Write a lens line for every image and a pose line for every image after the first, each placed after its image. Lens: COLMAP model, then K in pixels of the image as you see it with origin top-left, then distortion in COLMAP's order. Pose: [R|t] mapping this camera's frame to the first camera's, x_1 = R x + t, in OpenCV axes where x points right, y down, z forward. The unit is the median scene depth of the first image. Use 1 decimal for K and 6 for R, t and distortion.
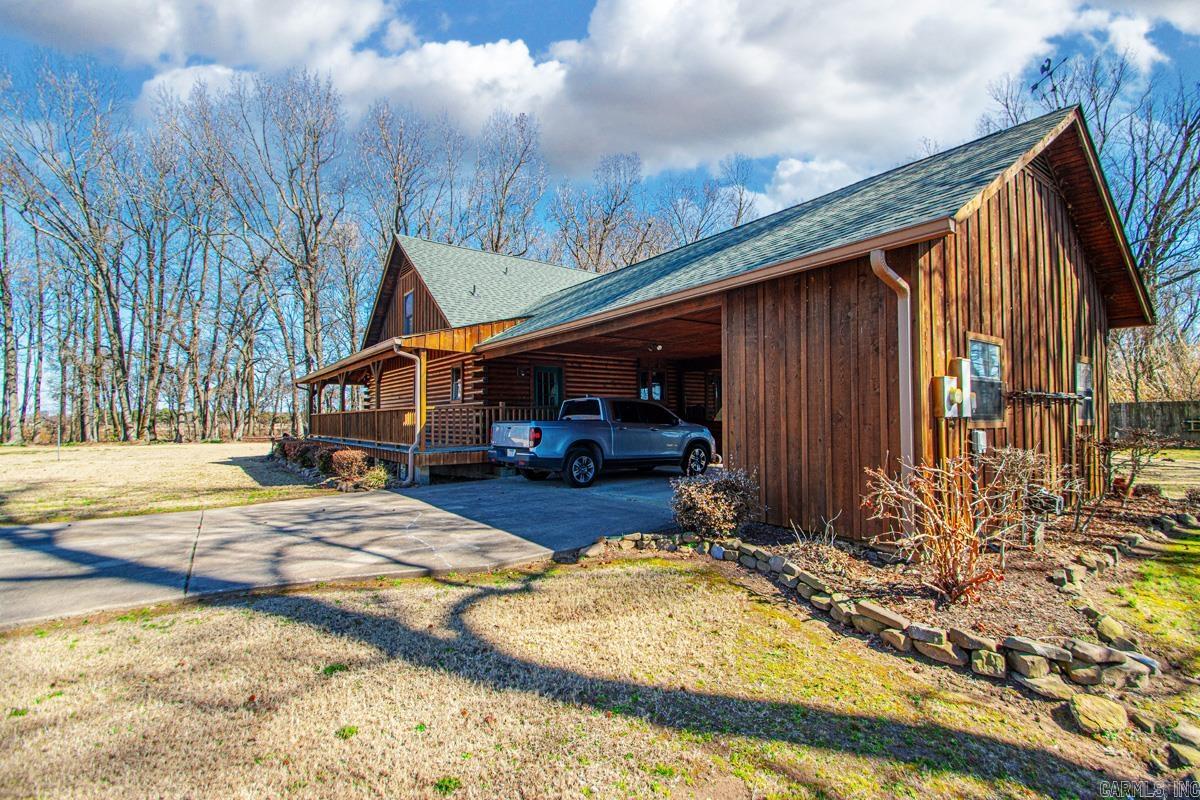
lens RADIAL K [[568.7, 0, 603.0], [0, 568.7, 404.2], [0, 0, 1]] dist [0.010819, -0.013256]
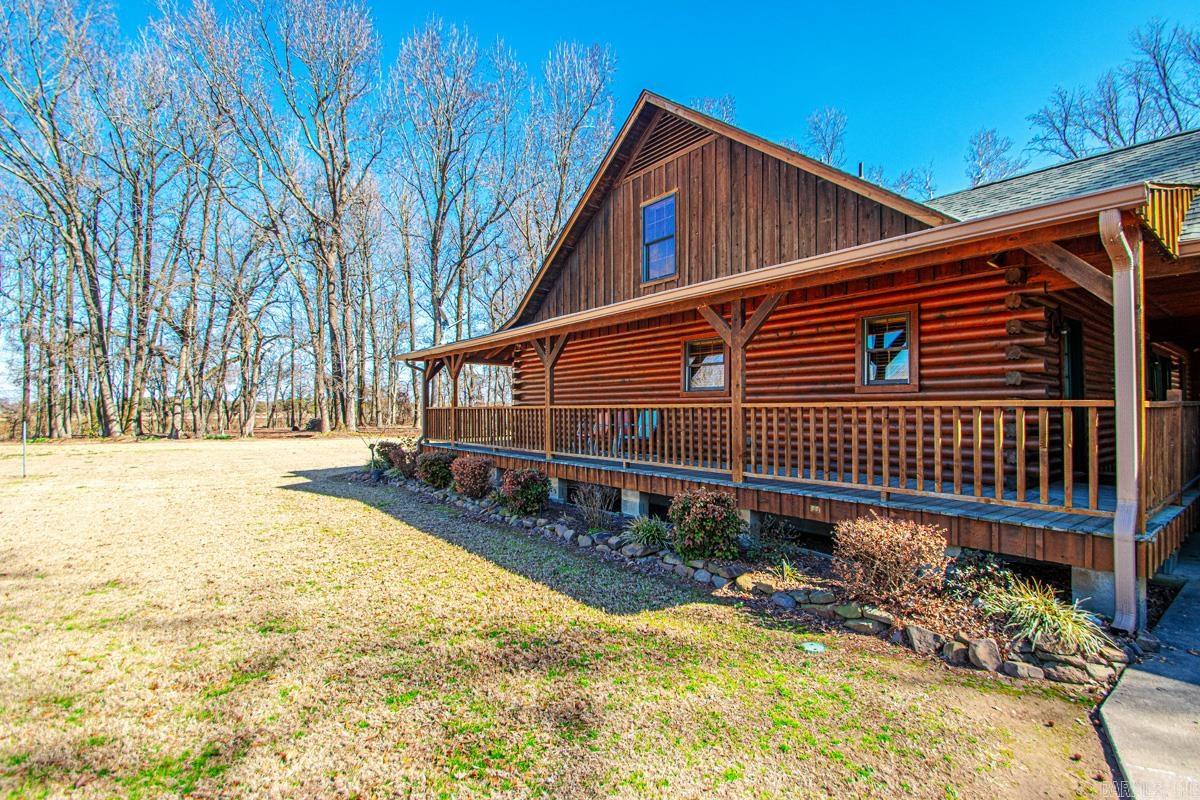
lens RADIAL K [[568.7, 0, 607.2], [0, 568.7, 401.8], [0, 0, 1]] dist [0.010819, -0.013256]
pose [[0.999193, 0.006345, 0.039656, -0.562520], [-0.006831, 0.999903, 0.012144, 0.002383], [-0.039575, -0.012405, 0.999140, 0.578623]]
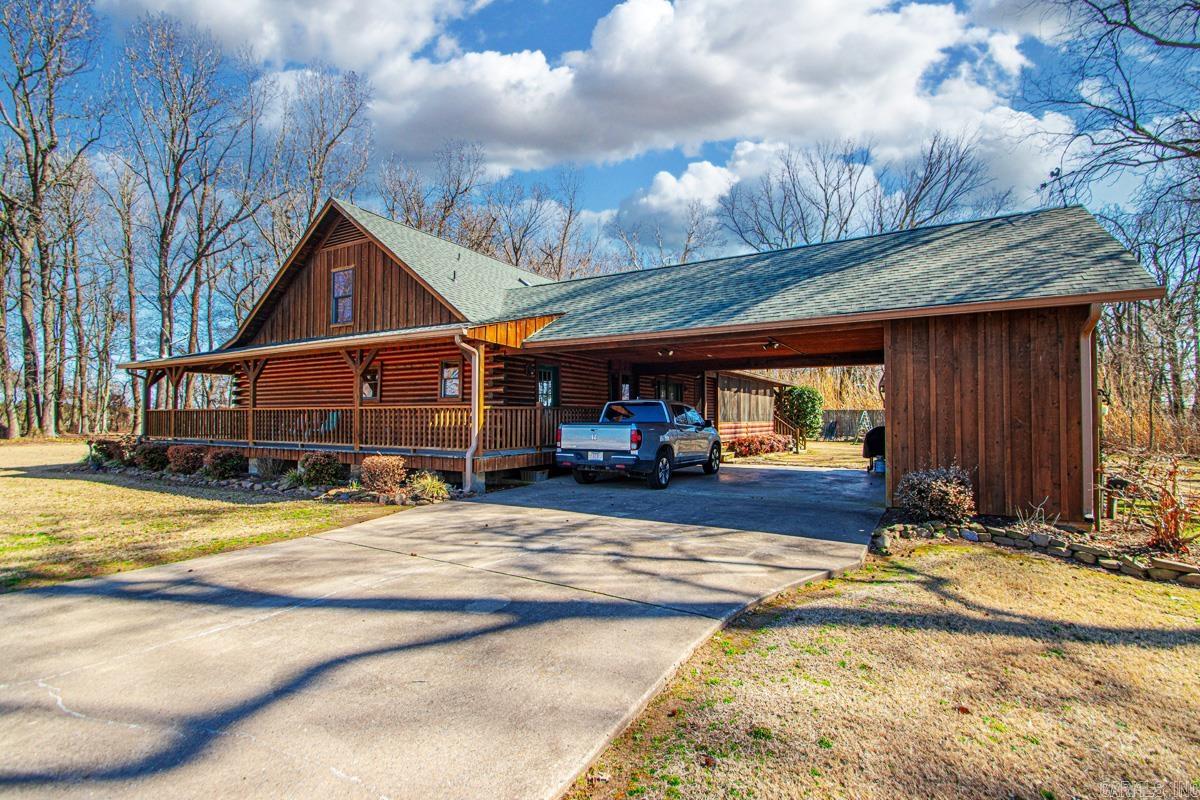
lens RADIAL K [[568.7, 0, 610.3], [0, 568.7, 398.9], [0, 0, 1]] dist [0.010819, -0.013256]
pose [[0.916438, 0.022756, 0.399529, -0.420971], [-0.019669, 0.999737, -0.011825, -0.000483], [-0.399693, 0.002979, 0.916644, 0.082934]]
